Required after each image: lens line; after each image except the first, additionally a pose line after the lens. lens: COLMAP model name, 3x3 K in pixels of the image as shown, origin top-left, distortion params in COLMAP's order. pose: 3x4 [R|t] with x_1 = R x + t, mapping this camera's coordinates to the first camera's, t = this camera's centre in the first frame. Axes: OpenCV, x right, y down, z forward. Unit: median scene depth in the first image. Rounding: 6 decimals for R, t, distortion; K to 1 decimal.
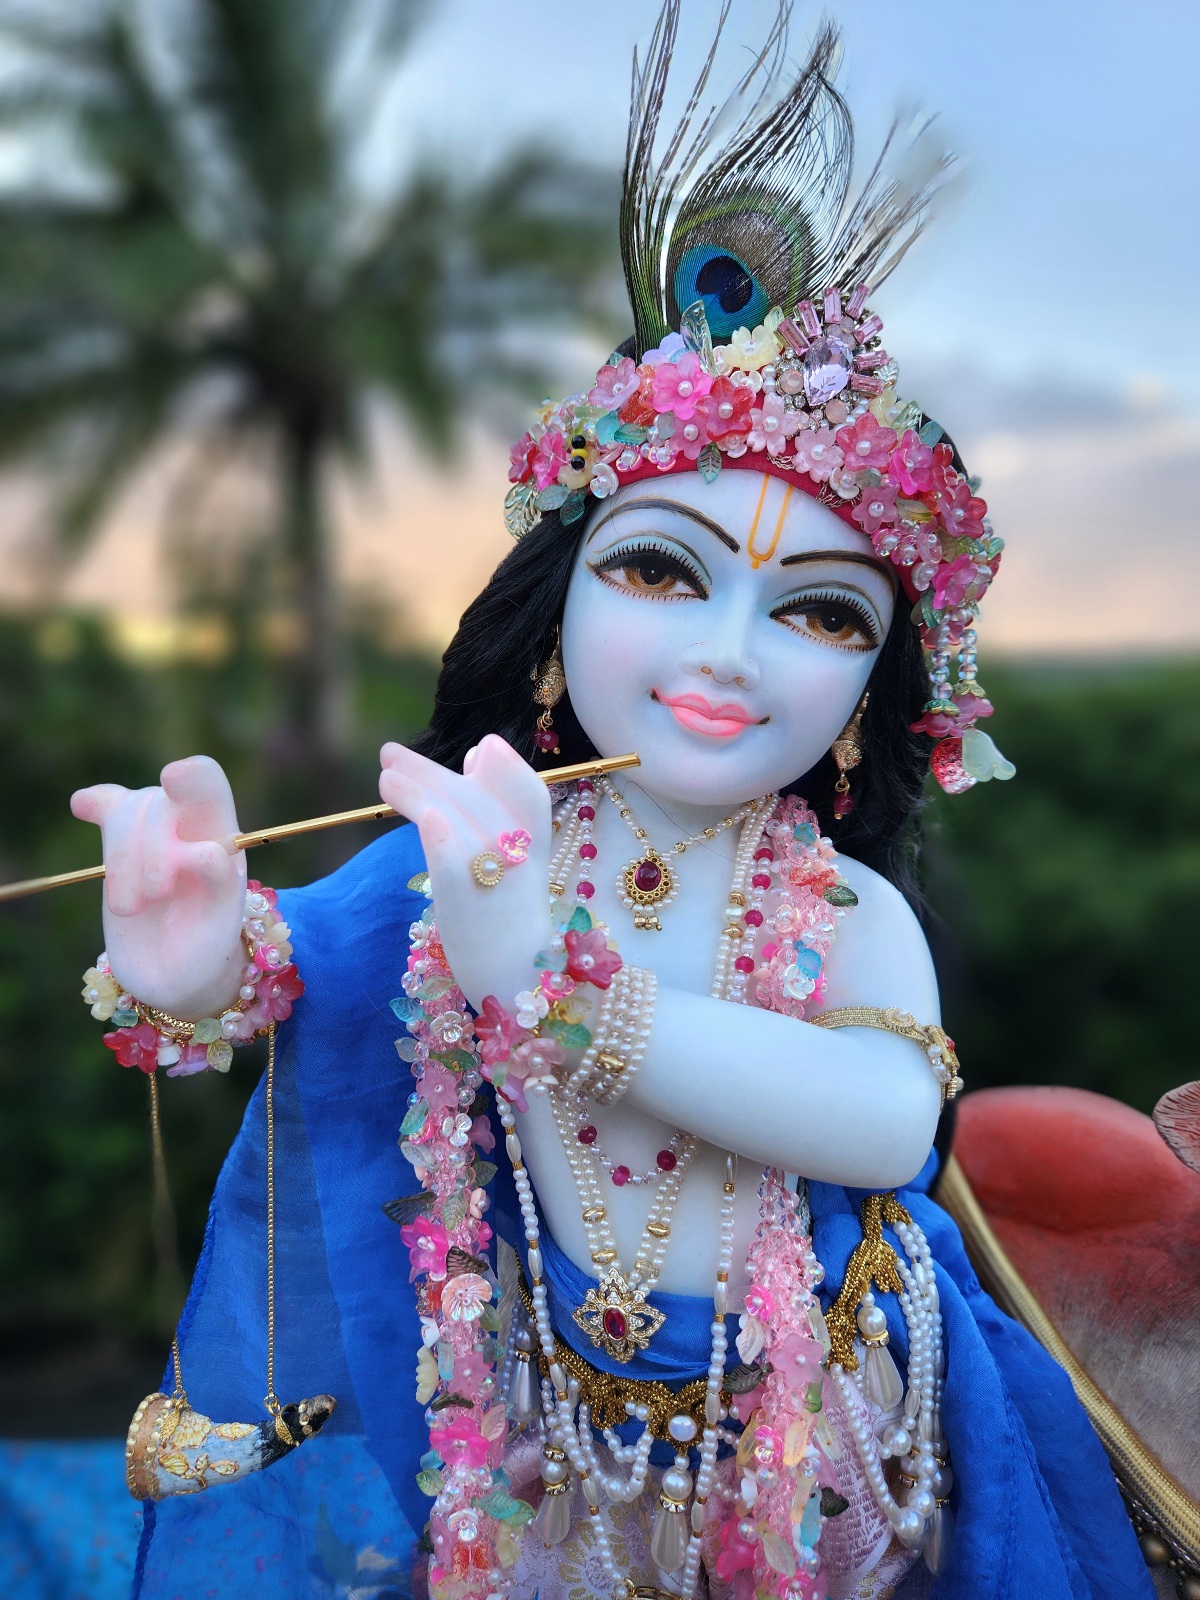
lens RADIAL K [[1075.7, 0, 600.0], [0, 1075.7, 800.0], [0, 0, 1]] dist [0.003644, 0.000193]
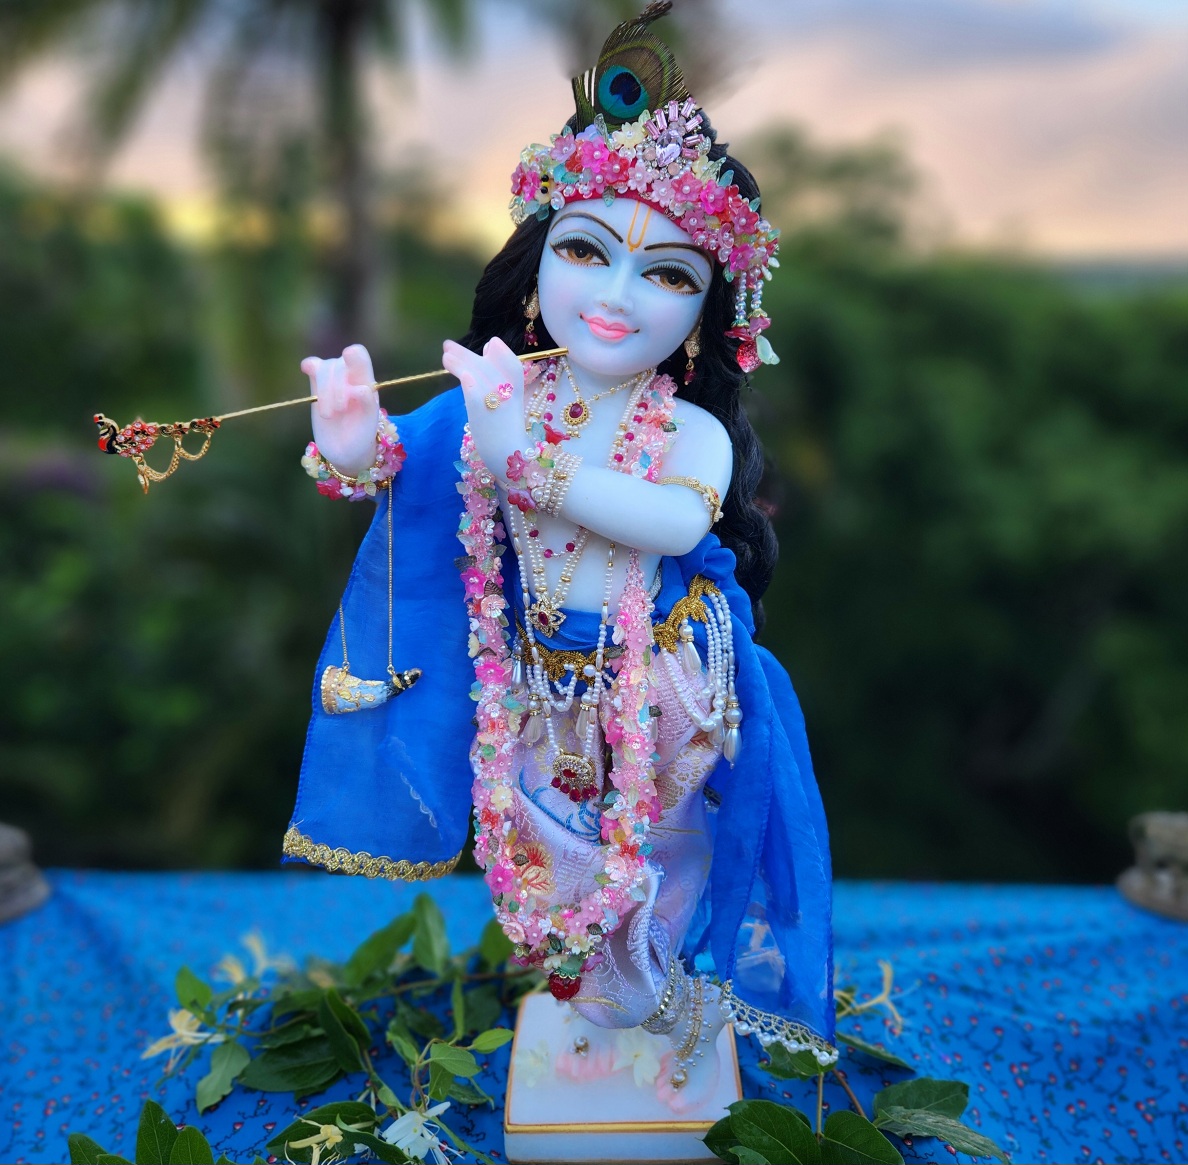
lens RADIAL K [[1088.9, 0, 594.0], [0, 1088.9, 582.5], [0, 0, 1]] dist [0.046943, -0.038201]
pose [[0.997882, 0.032434, -0.056381, 0.204569], [-0.021695, 0.983134, 0.181596, 0.017398], [0.061320, -0.179988, 0.981756, -1.054715]]
